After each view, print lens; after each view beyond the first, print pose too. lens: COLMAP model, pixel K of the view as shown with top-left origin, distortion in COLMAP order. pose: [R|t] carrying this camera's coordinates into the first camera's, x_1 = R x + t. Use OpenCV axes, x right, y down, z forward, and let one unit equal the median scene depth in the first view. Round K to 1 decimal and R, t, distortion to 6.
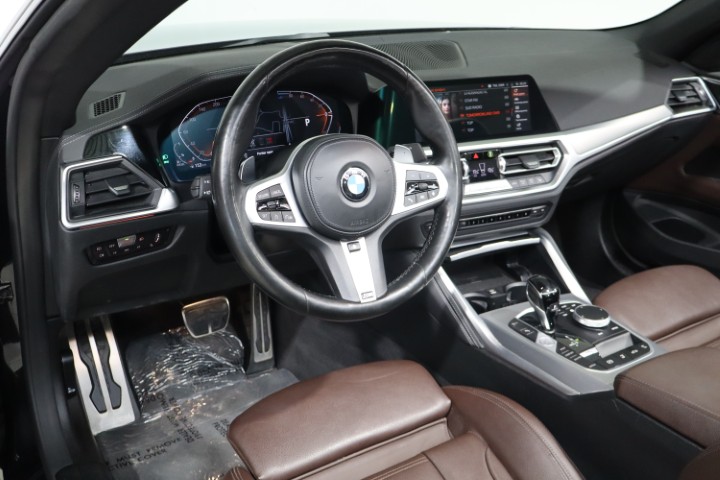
lens RADIAL K [[727.3, 0, 360.0], [0, 727.3, 240.0], [0, 0, 1]] dist [0.008257, -0.001057]
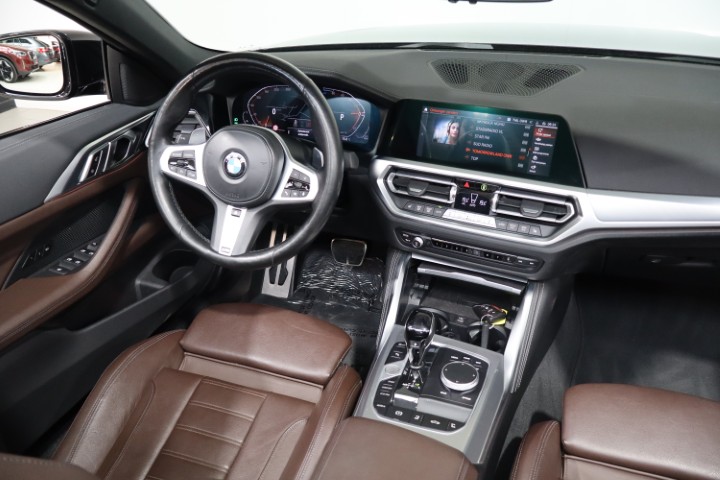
lens RADIAL K [[620.5, 0, 360.0], [0, 620.5, 236.7], [0, 0, 1]] dist [-0.065338, -0.002284]
pose [[0.579364, 0.336671, -0.742288, 0.733203], [-0.275919, 0.937947, 0.210056, -0.187096], [0.766946, 0.083113, 0.636306, 0.355899]]
